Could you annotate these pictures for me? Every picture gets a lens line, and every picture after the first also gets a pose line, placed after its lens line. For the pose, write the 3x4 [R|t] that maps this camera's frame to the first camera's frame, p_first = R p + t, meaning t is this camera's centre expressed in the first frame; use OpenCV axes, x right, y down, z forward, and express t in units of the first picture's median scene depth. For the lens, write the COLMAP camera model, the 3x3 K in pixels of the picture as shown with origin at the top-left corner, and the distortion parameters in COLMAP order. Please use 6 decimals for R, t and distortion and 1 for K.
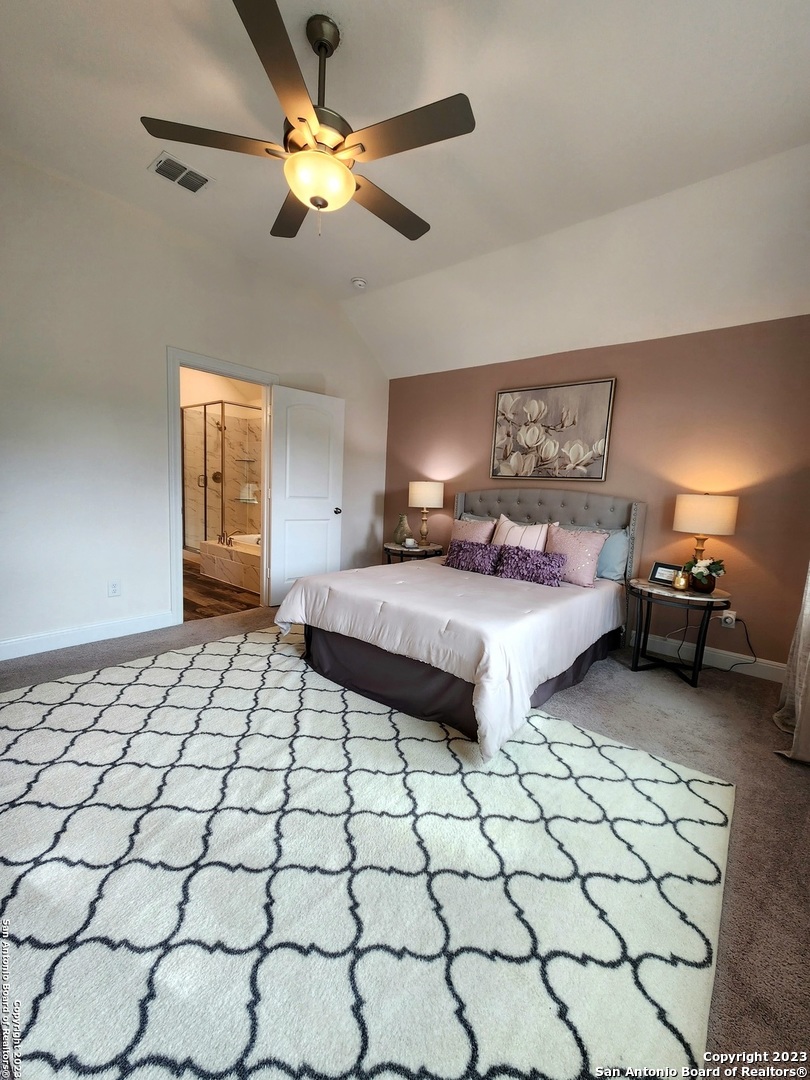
lens RADIAL K [[440.8, 0, 415.3], [0, 440.8, 542.0], [0, 0, 1]] dist [0.004499, -0.003823]
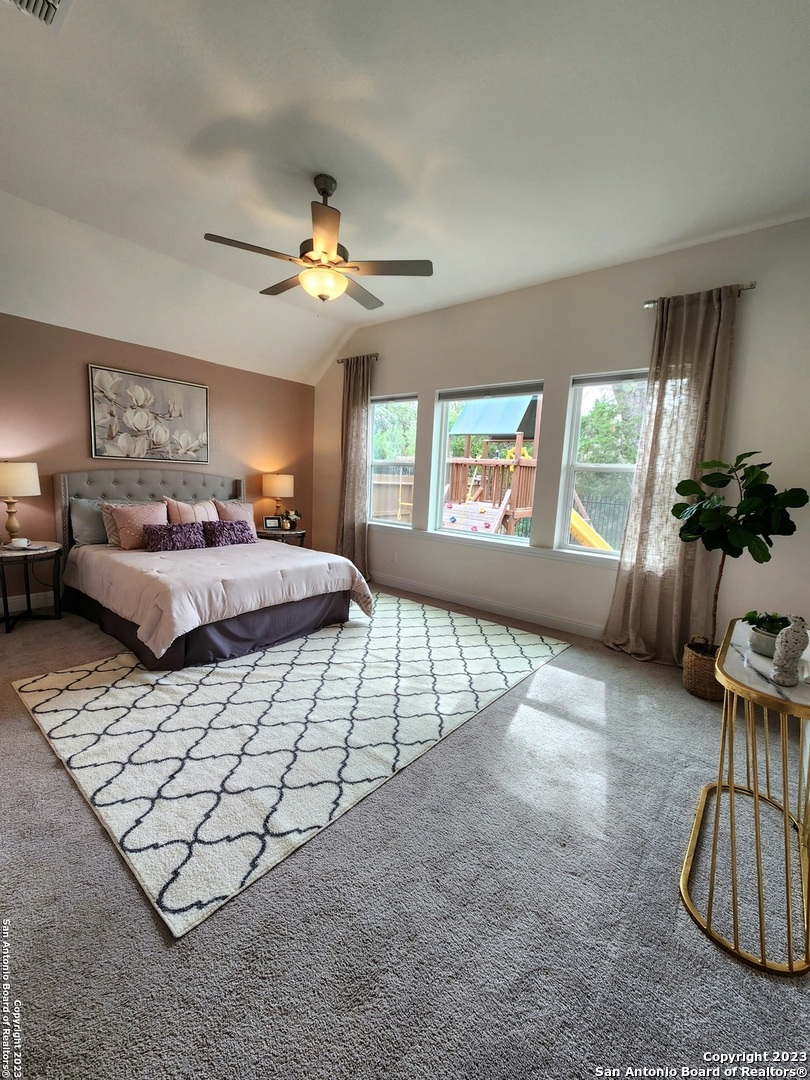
lens RADIAL K [[440.8, 0, 415.3], [0, 440.8, 542.0], [0, 0, 1]] dist [0.004499, -0.003823]
pose [[-0.006795, -0.198191, 0.980140, -0.918580], [0.068788, 0.977748, 0.198184, -0.127164], [-0.997608, 0.068768, 0.006990, 0.377921]]
